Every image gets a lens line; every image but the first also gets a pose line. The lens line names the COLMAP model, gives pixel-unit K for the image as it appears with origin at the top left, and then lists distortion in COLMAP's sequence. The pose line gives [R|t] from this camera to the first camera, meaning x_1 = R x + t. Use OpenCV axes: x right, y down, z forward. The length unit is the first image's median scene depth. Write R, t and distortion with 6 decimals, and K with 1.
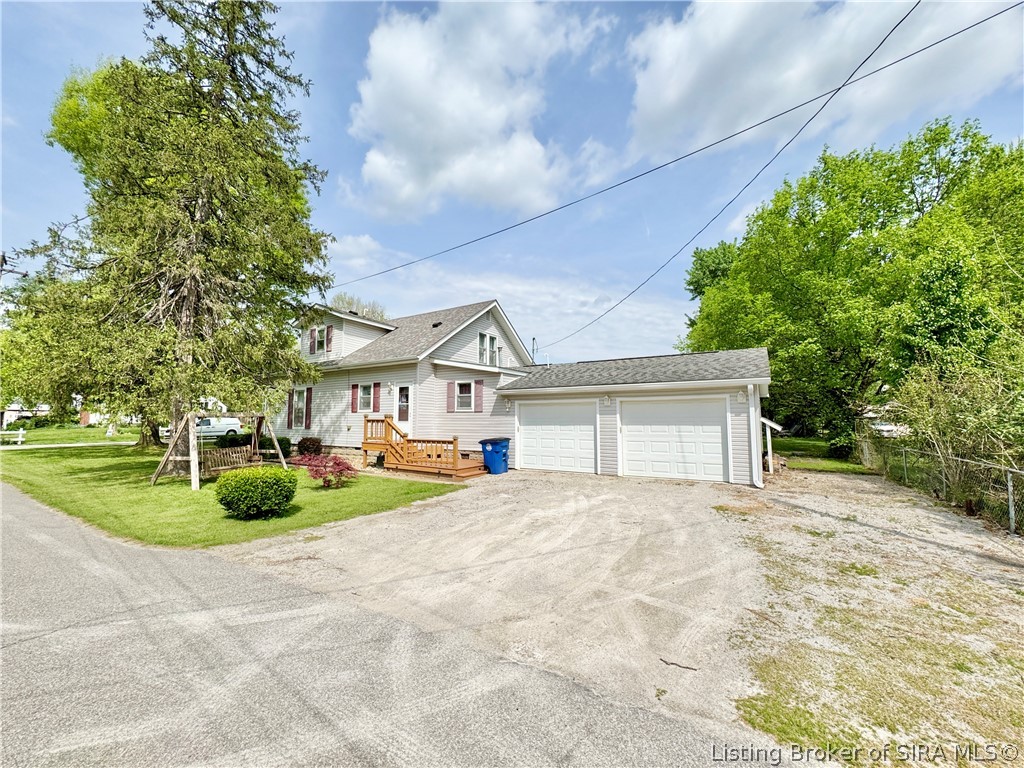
lens RADIAL K [[417.0, 0, 514.7], [0, 417.0, 381.5], [0, 0, 1]] dist [-0.002204, -0.000245]
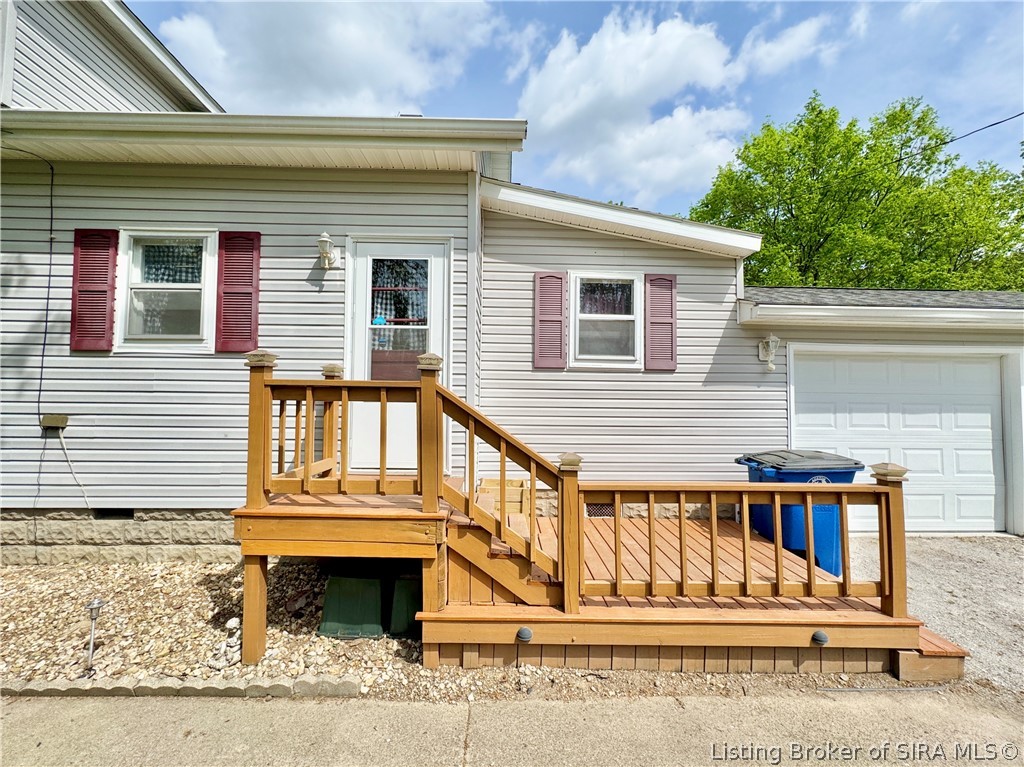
lens RADIAL K [[417.0, 0, 514.7], [0, 417.0, 381.0], [0, 0, 1]] dist [-0.002204, -0.000245]
pose [[0.832710, 0.030133, 0.552889, -0.353739], [-0.062755, 0.997220, 0.040167, 0.072609], [-0.550142, -0.068144, 0.832286, 0.764574]]
